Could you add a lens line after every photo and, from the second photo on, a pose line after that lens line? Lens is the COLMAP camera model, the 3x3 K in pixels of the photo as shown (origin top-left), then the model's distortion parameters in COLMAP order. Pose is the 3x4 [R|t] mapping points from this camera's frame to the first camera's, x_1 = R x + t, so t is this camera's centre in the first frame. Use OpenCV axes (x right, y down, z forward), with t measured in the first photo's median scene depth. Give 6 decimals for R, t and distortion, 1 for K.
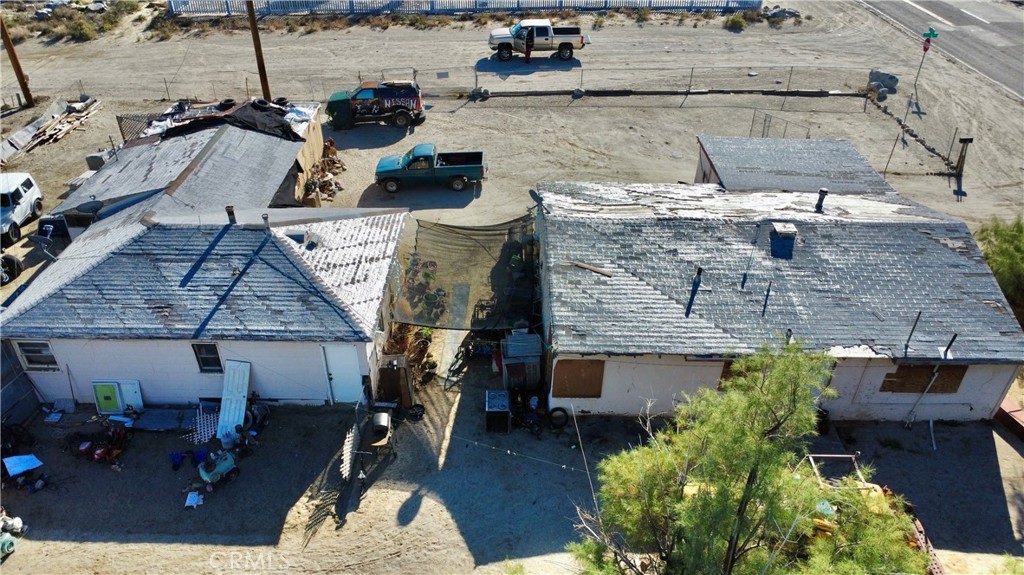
lens RADIAL K [[750.0, 0, 512.7], [0, 750.0, 286.2], [0, 0, 1]] dist [-0.029446, -0.000416]
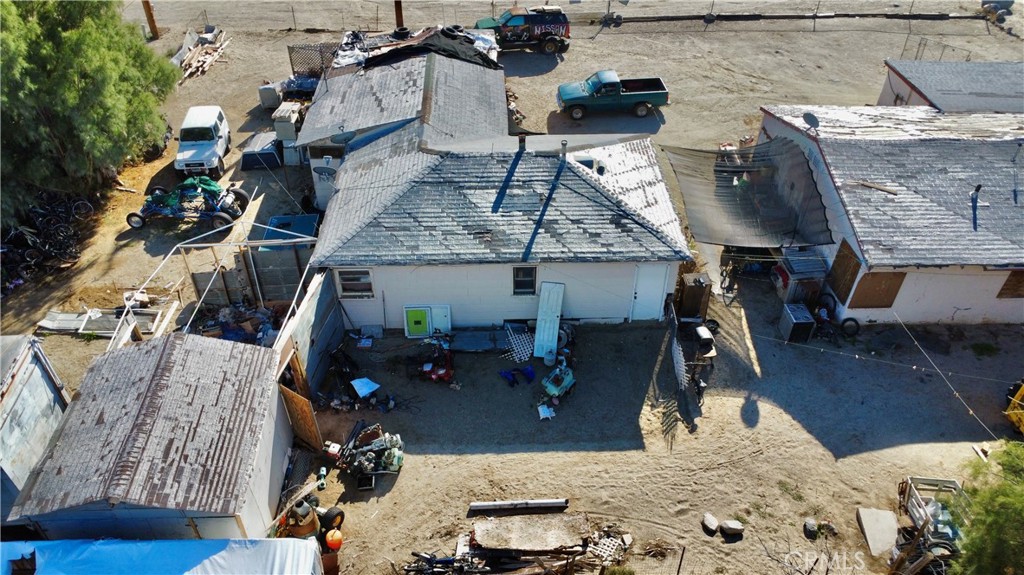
lens RADIAL K [[750.0, 0, 511.1], [0, 750.0, 287.3], [0, 0, 1]] dist [-0.029446, -0.000416]
pose [[0.999042, -0.026404, 0.034895, -0.449184], [0.023082, 0.995456, 0.092384, 0.007964], [-0.037175, -0.091490, 0.995112, -0.041380]]
